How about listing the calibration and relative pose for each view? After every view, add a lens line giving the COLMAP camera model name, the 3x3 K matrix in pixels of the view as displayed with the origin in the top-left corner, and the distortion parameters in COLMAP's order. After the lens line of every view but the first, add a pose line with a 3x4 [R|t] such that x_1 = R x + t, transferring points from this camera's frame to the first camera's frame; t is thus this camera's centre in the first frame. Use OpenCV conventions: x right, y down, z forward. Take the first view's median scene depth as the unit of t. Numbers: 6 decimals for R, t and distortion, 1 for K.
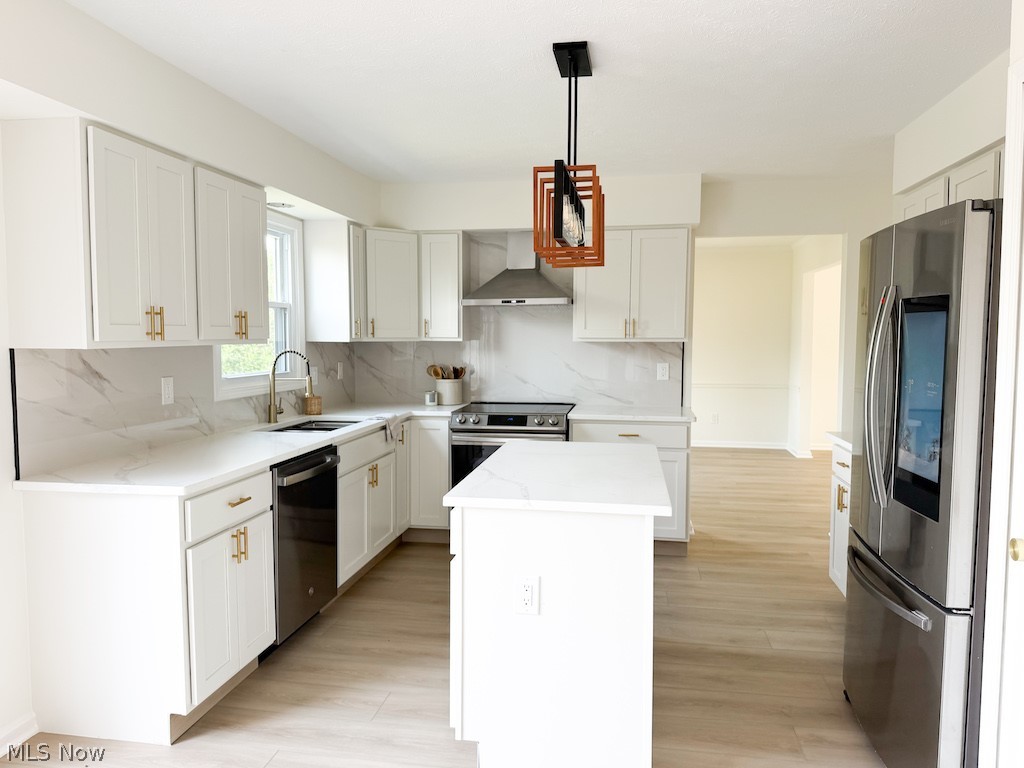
lens RADIAL K [[733.7, 0, 513.5], [0, 733.7, 385.0], [0, 0, 1]] dist [0.061488, -0.072719]
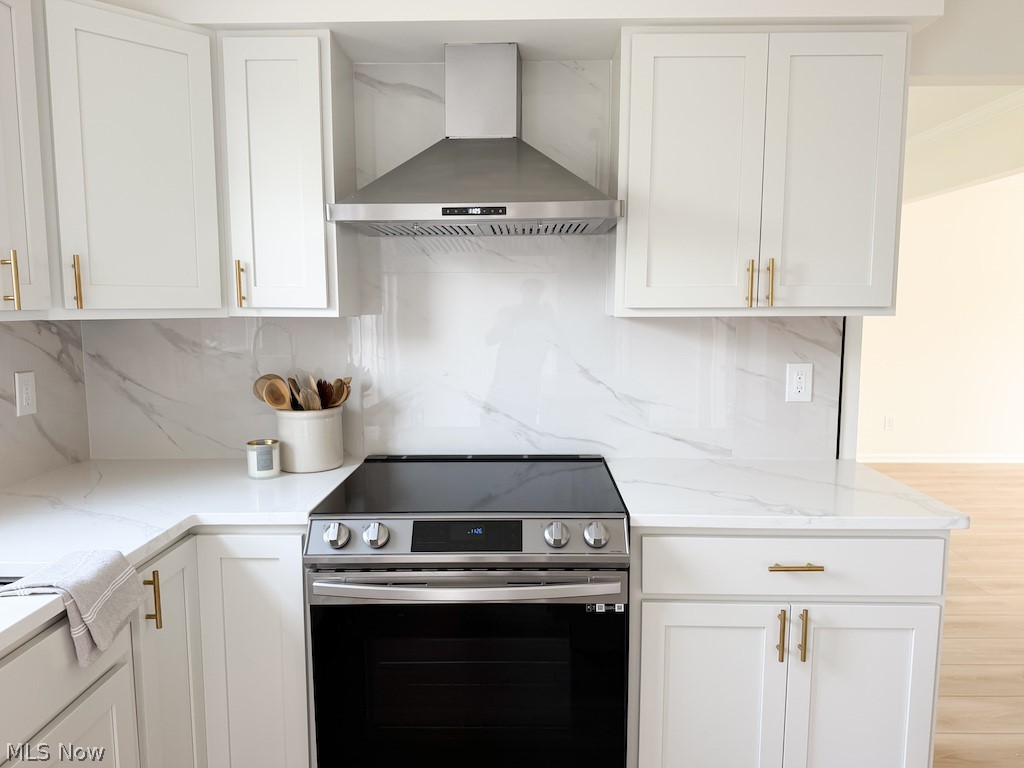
lens RADIAL K [[719.3, 0, 512.0], [0, 719.3, 384.0], [0, 0, 1]] dist [0.076682, -0.110169]
pose [[0.989684, -0.019375, 0.141953, -0.032898], [0.014089, 0.999173, 0.038148, -0.037143], [-0.142574, -0.035755, 0.989138, 0.597538]]
